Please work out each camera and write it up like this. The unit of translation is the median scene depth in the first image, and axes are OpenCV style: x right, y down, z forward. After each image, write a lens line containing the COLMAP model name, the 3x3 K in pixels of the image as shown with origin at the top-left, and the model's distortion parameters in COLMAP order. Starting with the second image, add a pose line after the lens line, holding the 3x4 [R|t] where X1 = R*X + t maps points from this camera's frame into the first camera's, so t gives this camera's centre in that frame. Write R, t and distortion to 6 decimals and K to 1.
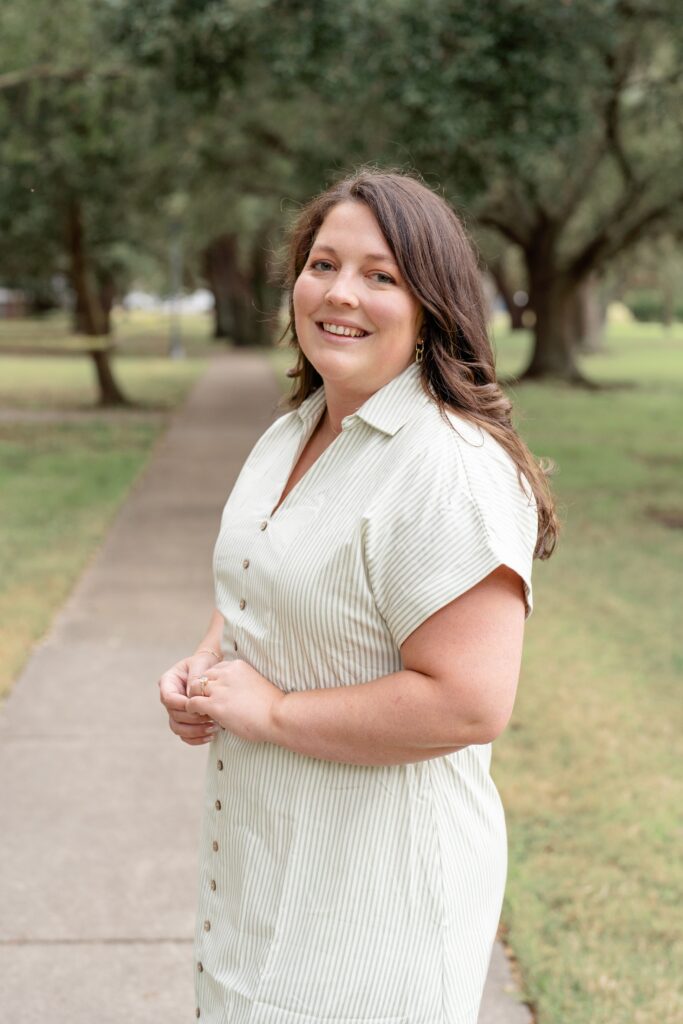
lens RADIAL K [[2567.9, 0, 192.5], [0, 2567.9, 536.0], [0, 0, 1]] dist [-0.036260, 0.527204]
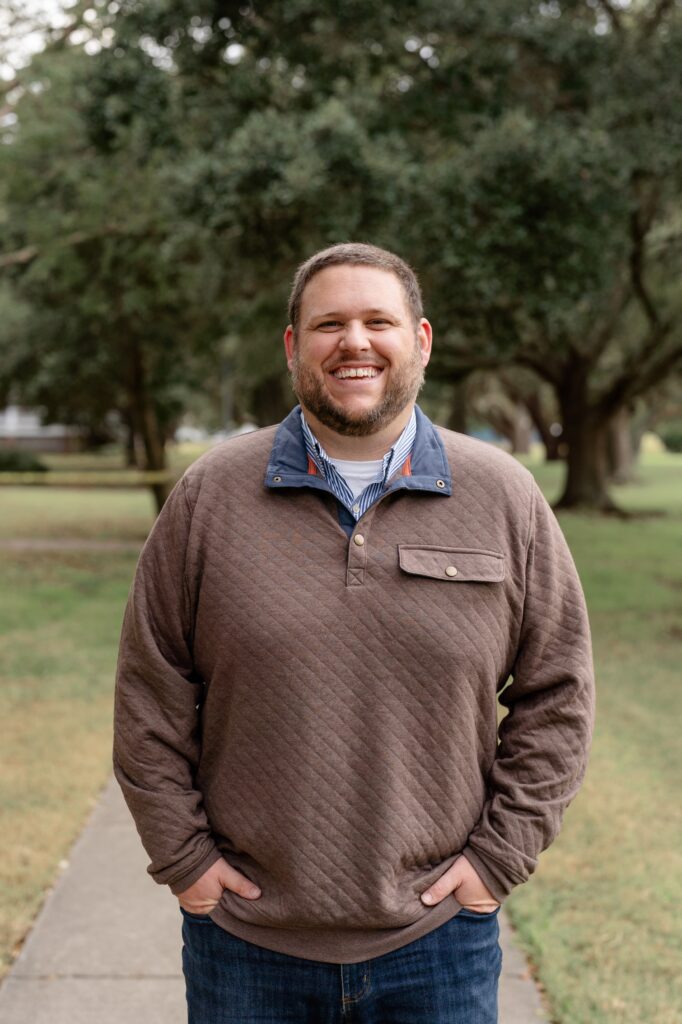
lens RADIAL K [[2567.9, 0, 192.0], [0, 2567.9, 536.0], [0, 0, 1]] dist [-0.036260, 0.527204]
pose [[0.999868, -0.005293, -0.015363, -0.011226], [0.004517, 0.998732, -0.050144, 0.005275], [0.015609, 0.050068, 0.998624, -0.119407]]
